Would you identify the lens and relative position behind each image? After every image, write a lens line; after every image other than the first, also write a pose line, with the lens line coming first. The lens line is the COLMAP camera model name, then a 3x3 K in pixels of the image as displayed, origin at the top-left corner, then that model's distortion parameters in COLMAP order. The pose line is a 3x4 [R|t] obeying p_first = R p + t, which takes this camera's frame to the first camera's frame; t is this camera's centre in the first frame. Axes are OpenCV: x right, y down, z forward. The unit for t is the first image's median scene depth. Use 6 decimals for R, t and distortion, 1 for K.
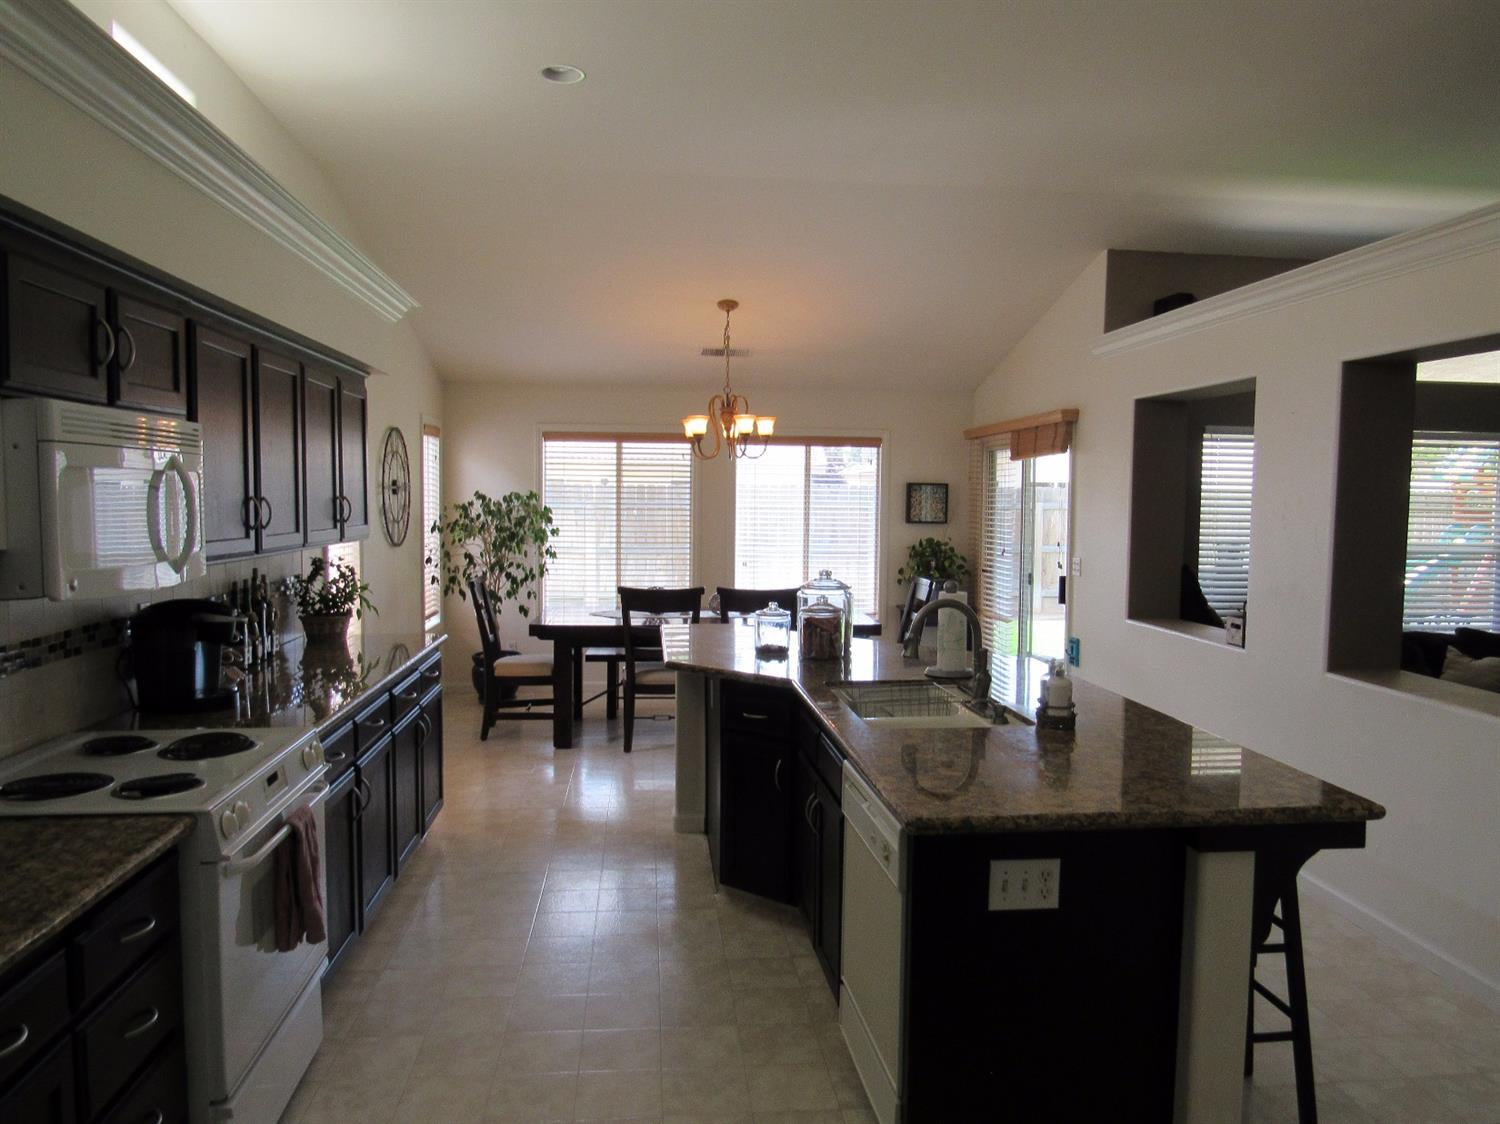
lens RADIAL K [[1067.2, 0, 747.8], [0, 1067.2, 561.2], [0, 0, 1]] dist [-0.028011, 0.011501]
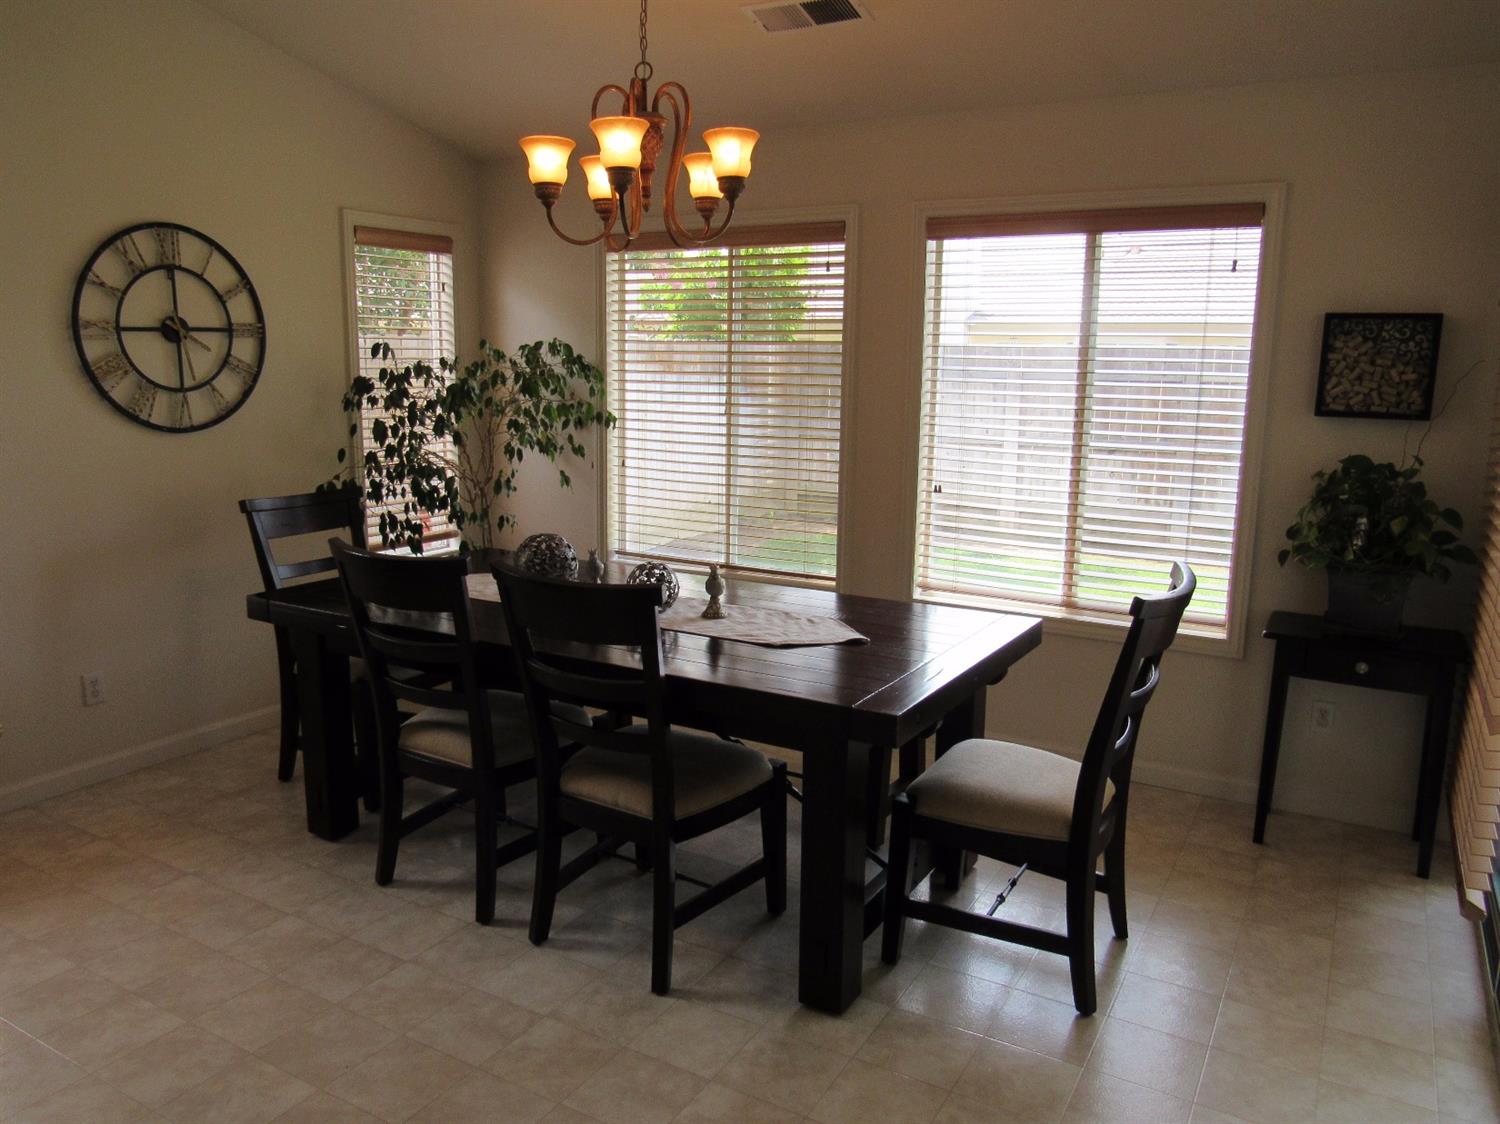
lens RADIAL K [[1106.7, 0, 750.1], [0, 1106.7, 567.7], [0, 0, 1]] dist [-0.035268, 0.016311]
pose [[0.813083, 0.105587, -0.572492, 0.222367], [-0.039730, 0.991186, 0.126382, -0.022962], [0.580791, -0.080014, 0.810111, 0.544670]]
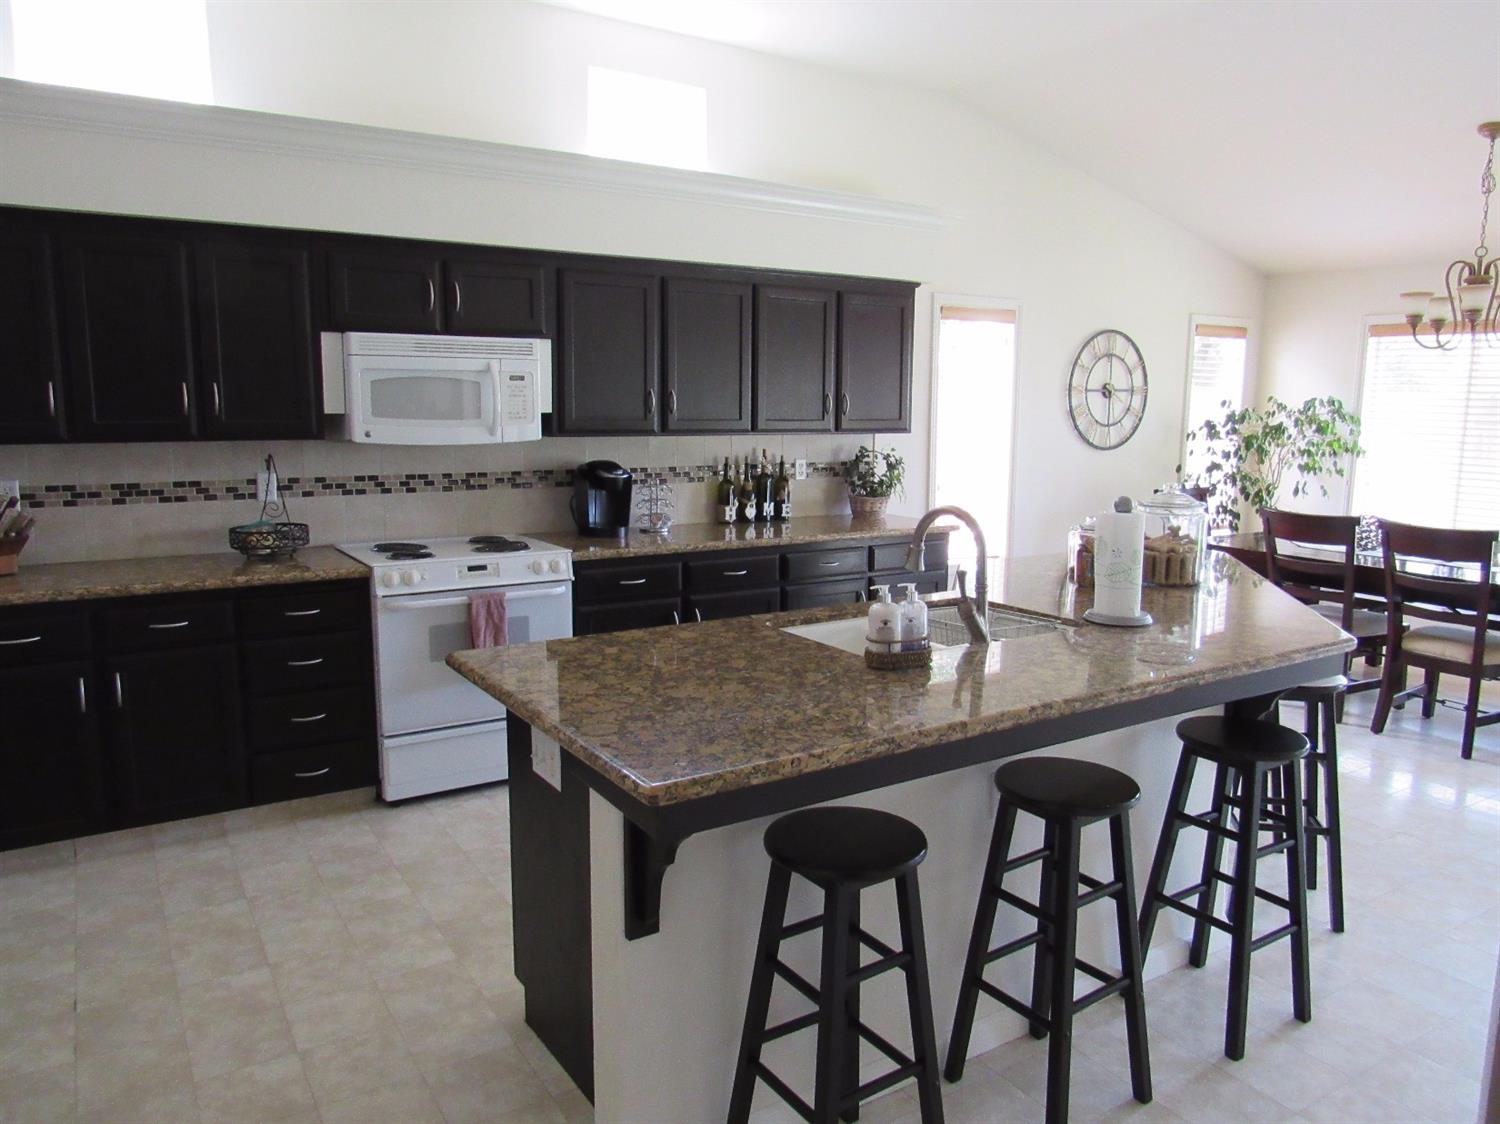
lens RADIAL K [[1067.2, 0, 737.9], [0, 1067.2, 569.8], [0, 0, 1]] dist [-0.028011, 0.011501]
pose [[0.436343, 0.143266, -0.888302, 0.342733], [-0.067662, 0.989672, 0.126378, -0.004489], [0.897233, 0.004960, 0.441530, 0.196237]]
